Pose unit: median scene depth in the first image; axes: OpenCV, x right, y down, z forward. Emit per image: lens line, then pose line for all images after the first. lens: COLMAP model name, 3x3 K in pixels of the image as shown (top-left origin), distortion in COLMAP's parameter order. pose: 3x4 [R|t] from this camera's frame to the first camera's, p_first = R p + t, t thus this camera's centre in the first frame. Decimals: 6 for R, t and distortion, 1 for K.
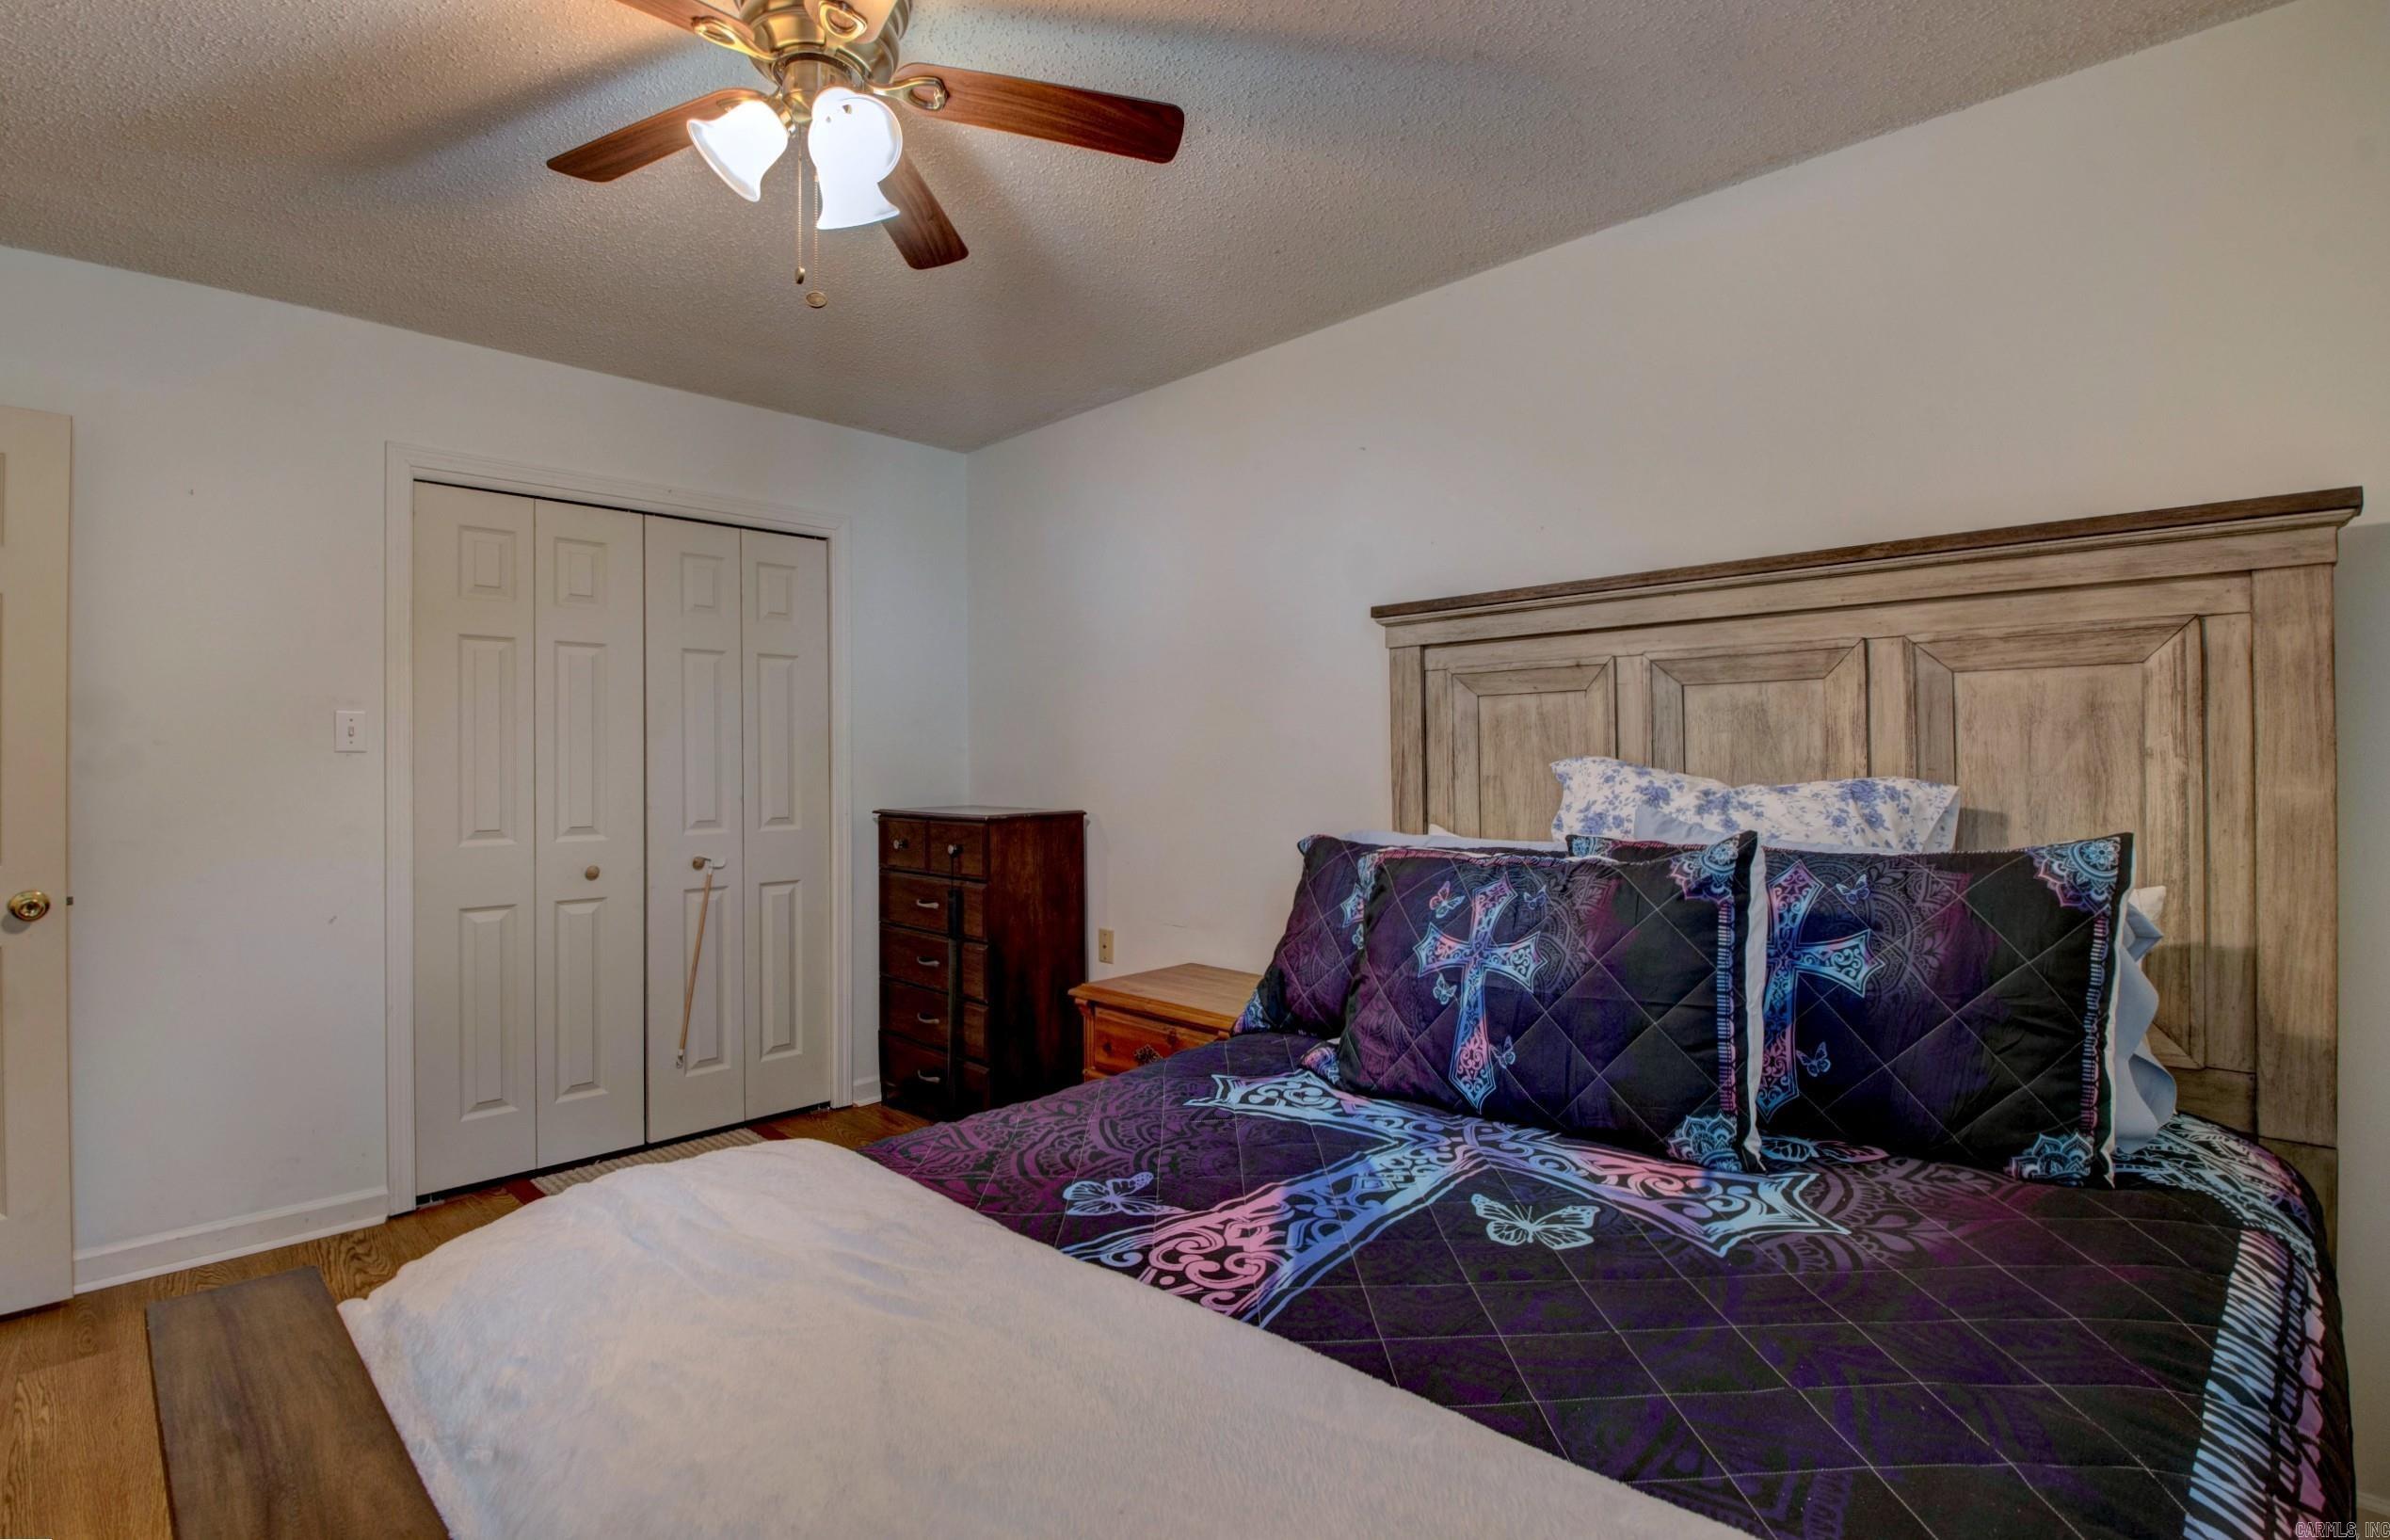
lens RADIAL K [[1111.0, 0, 1187.8], [0, 1111.0, 757.9], [0, 0, 1]] dist [0.004766, -0.017291]
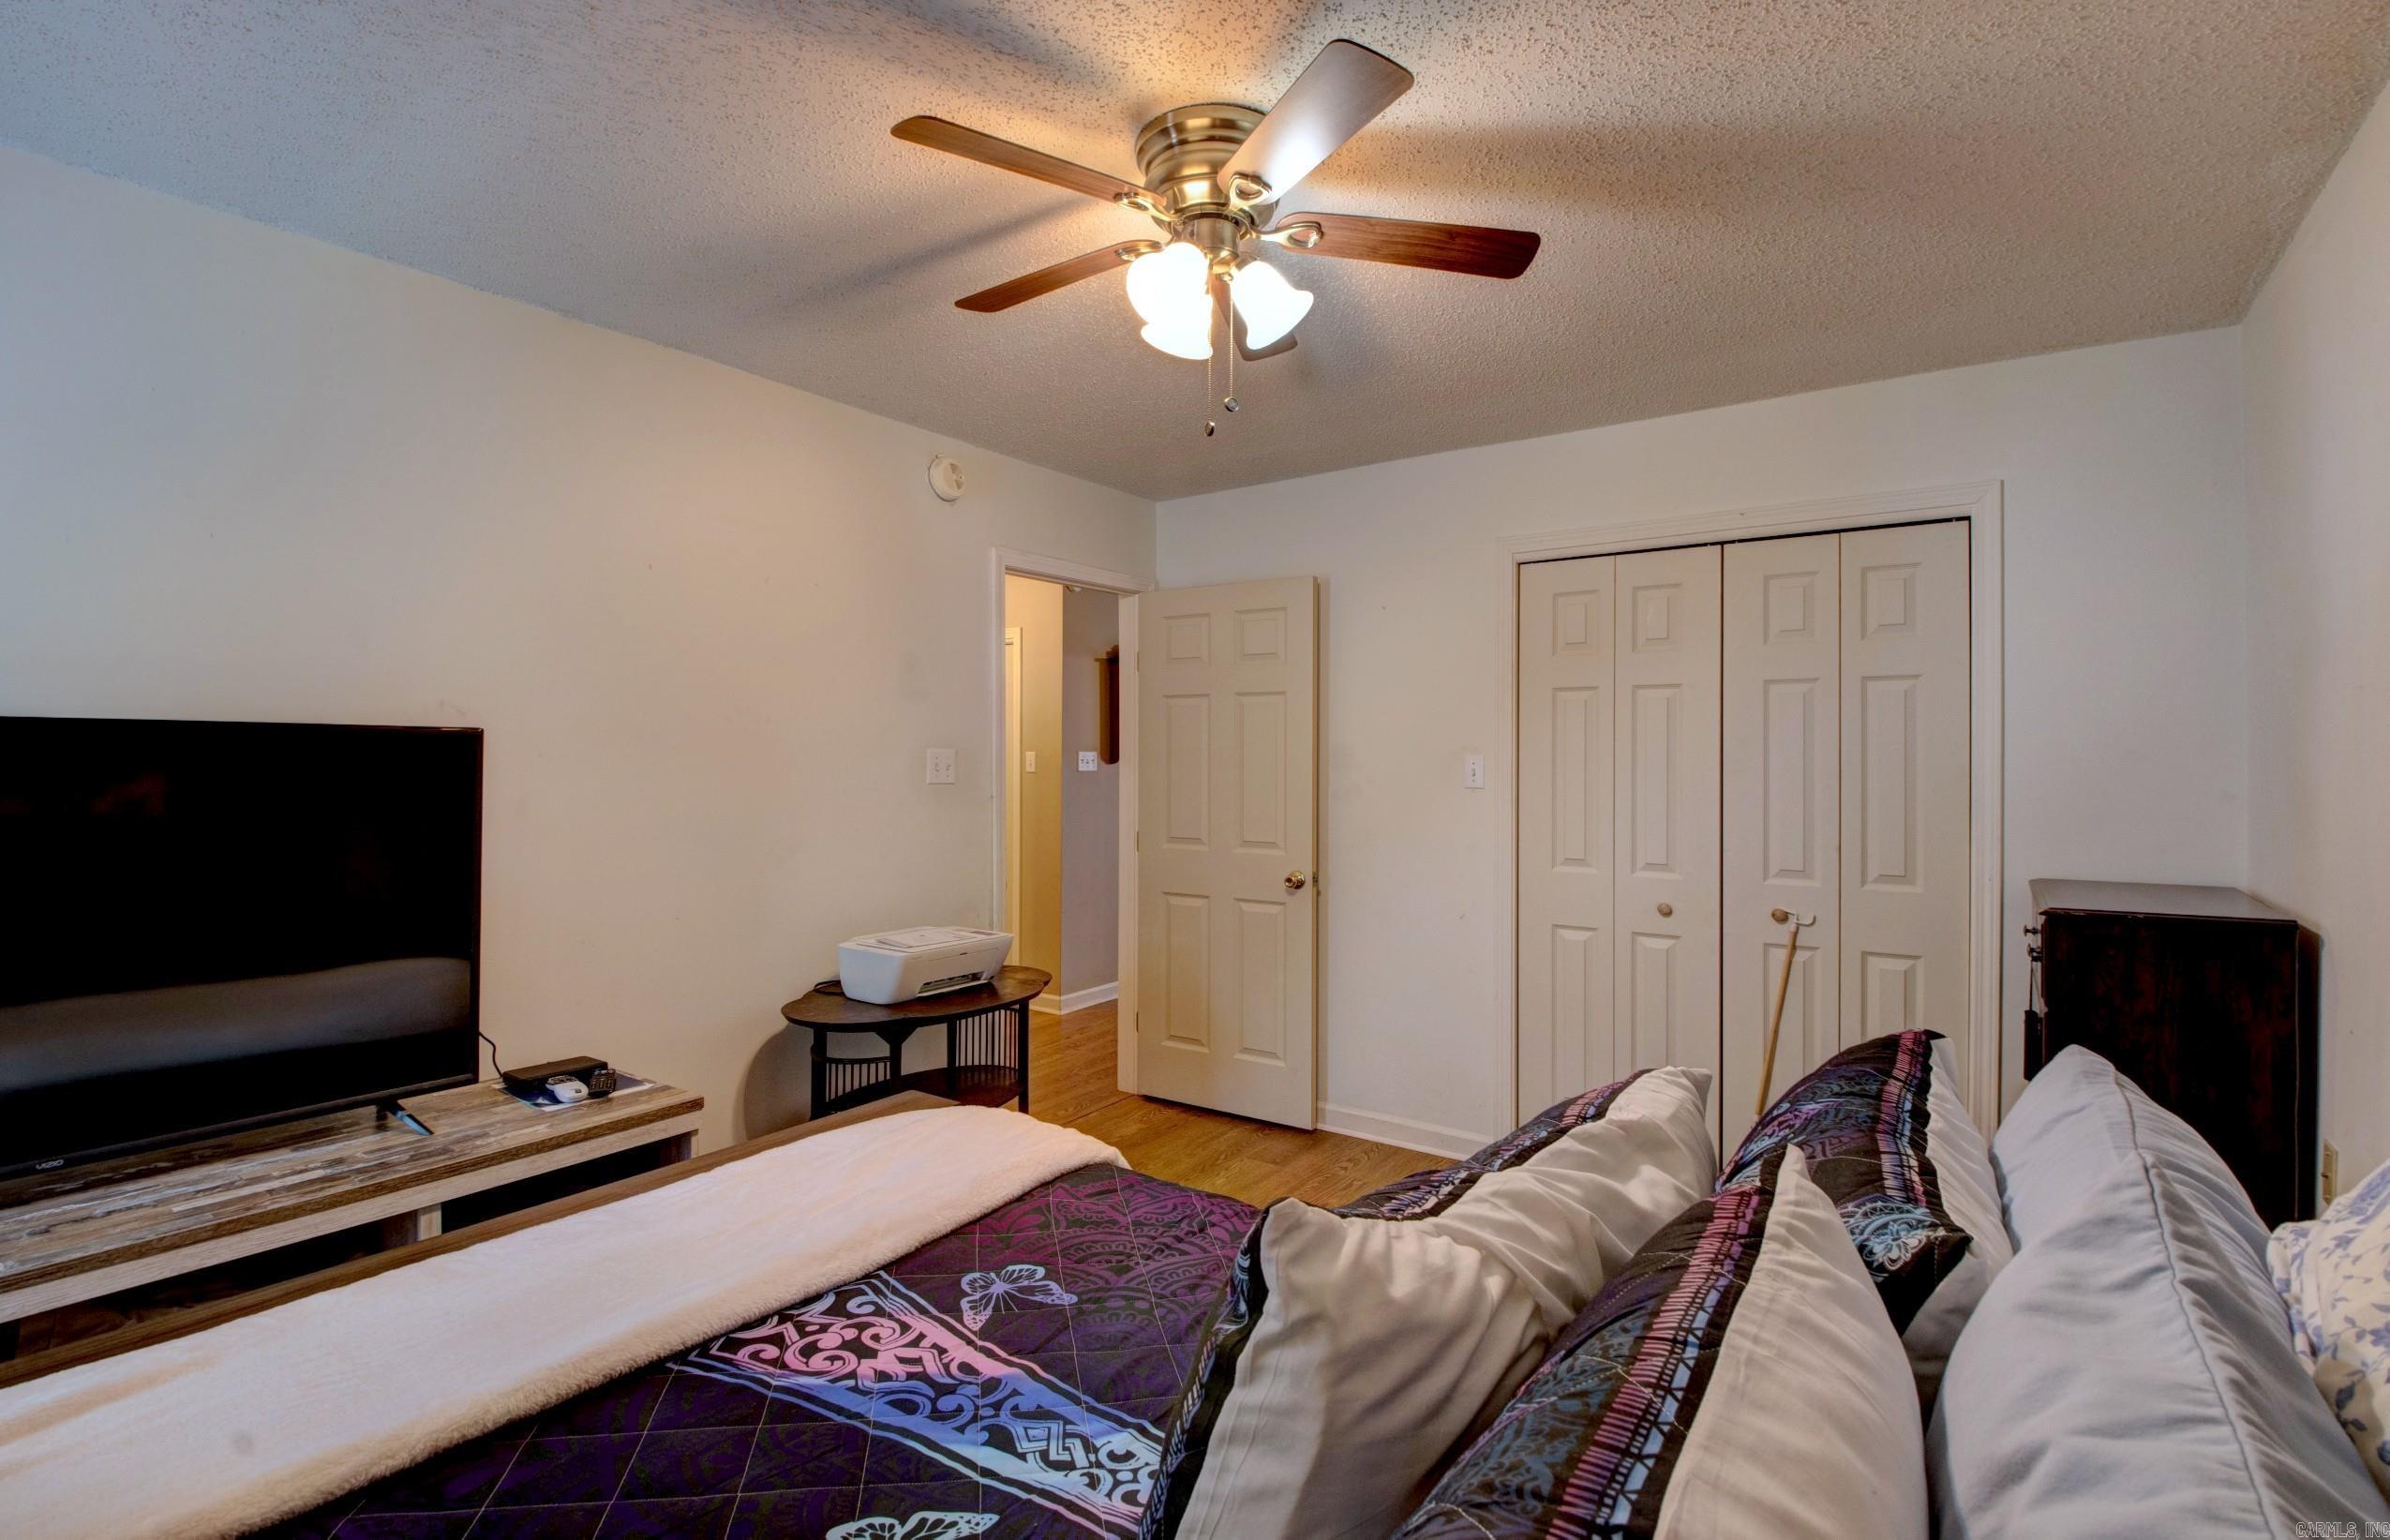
lens RADIAL K [[1111.0, 0, 1190.0], [0, 1111.0, 767.5], [0, 0, 1]] dist [0.004766, -0.017291]
pose [[0.172771, 0.014525, -0.984855, 0.929349], [-0.001071, 0.999893, 0.014559, -0.099029], [0.984962, -0.001461, 0.172768, 0.945083]]
